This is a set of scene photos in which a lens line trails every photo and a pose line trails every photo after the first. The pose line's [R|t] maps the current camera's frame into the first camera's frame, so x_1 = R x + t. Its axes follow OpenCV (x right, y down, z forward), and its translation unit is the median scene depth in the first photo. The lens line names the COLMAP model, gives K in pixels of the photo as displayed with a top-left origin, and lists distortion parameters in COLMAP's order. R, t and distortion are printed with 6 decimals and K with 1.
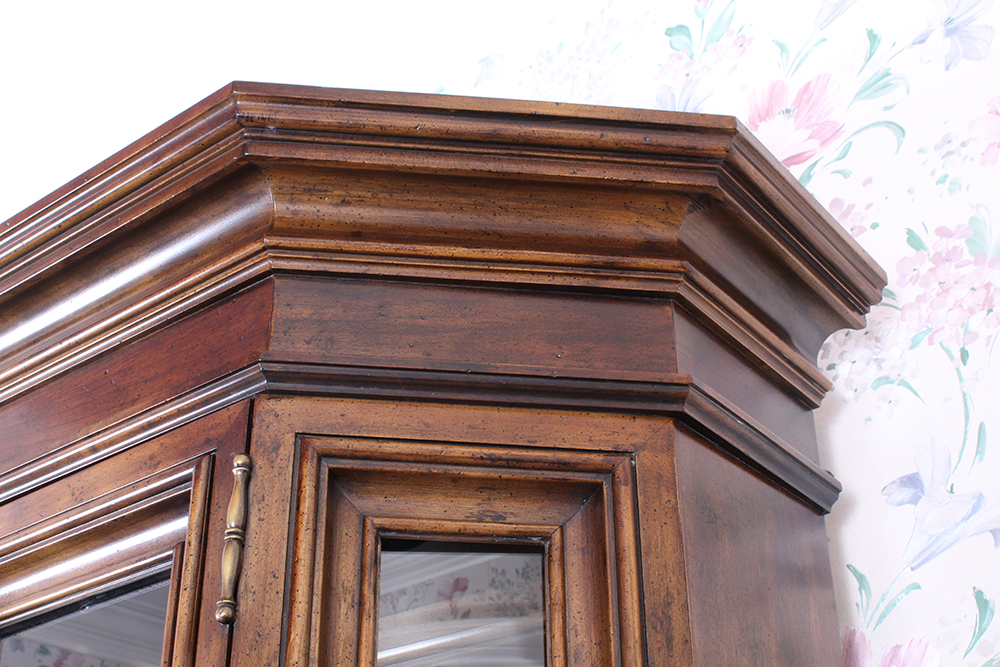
lens RADIAL K [[1356.7, 0, 499.4], [0, 1356.7, 333.8], [0, 0, 1]] dist [-0.108000, 0.000000]
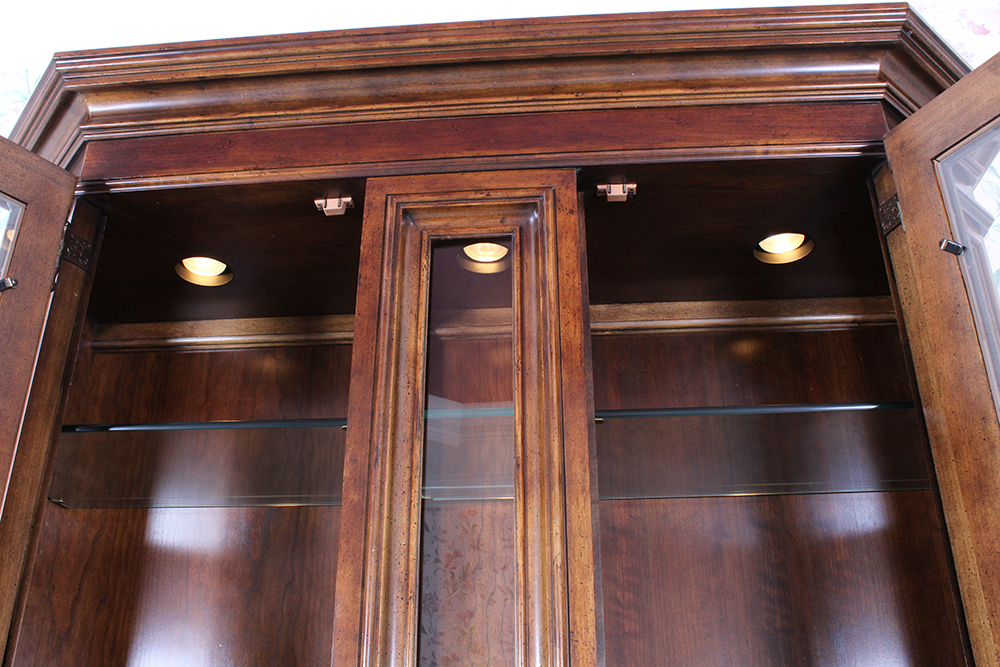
lens RADIAL K [[936.4, 0, 500.9], [0, 936.4, 334.1], [0, 0, 1]] dist [-0.110747, 0.000000]
pose [[0.831957, 0.255803, 0.492354, -1.225882], [-0.288329, 0.957476, -0.010252, 0.466015], [-0.474040, -0.133431, 0.870335, 0.045891]]
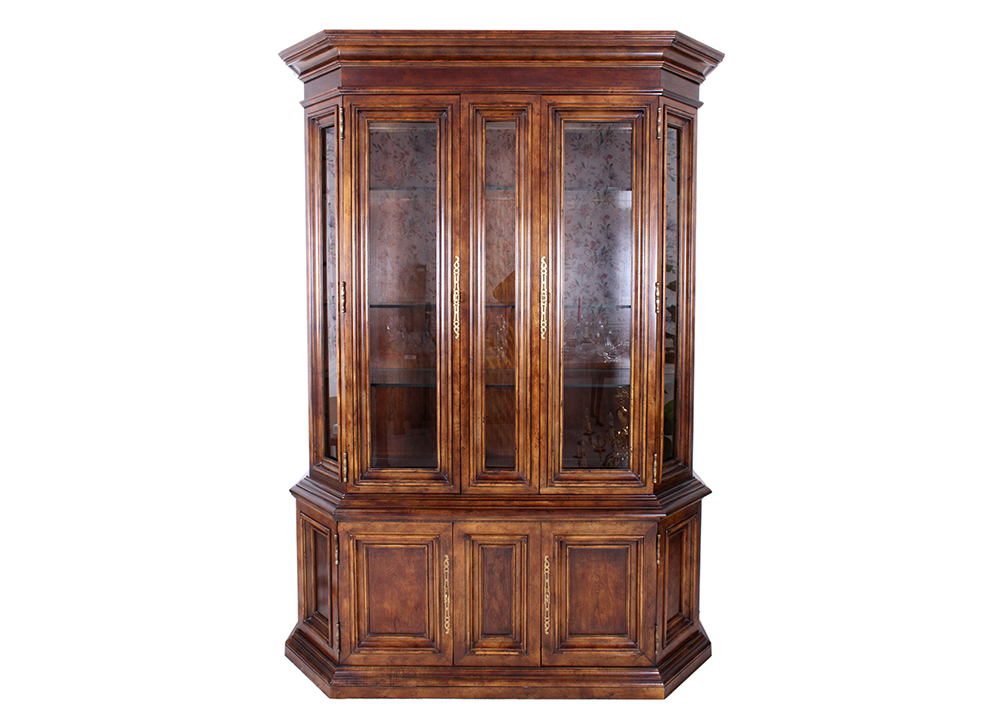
lens RADIAL K [[604.0, 0, 511.2], [0, 604.0, 287.0], [0, 0, 1]] dist [-0.022273, 0.011696]
pose [[0.790090, -0.006711, 0.612955, -2.052539], [-0.321672, 0.846661, 0.423901, -0.130307], [-0.521810, -0.532090, 0.666779, -0.685321]]
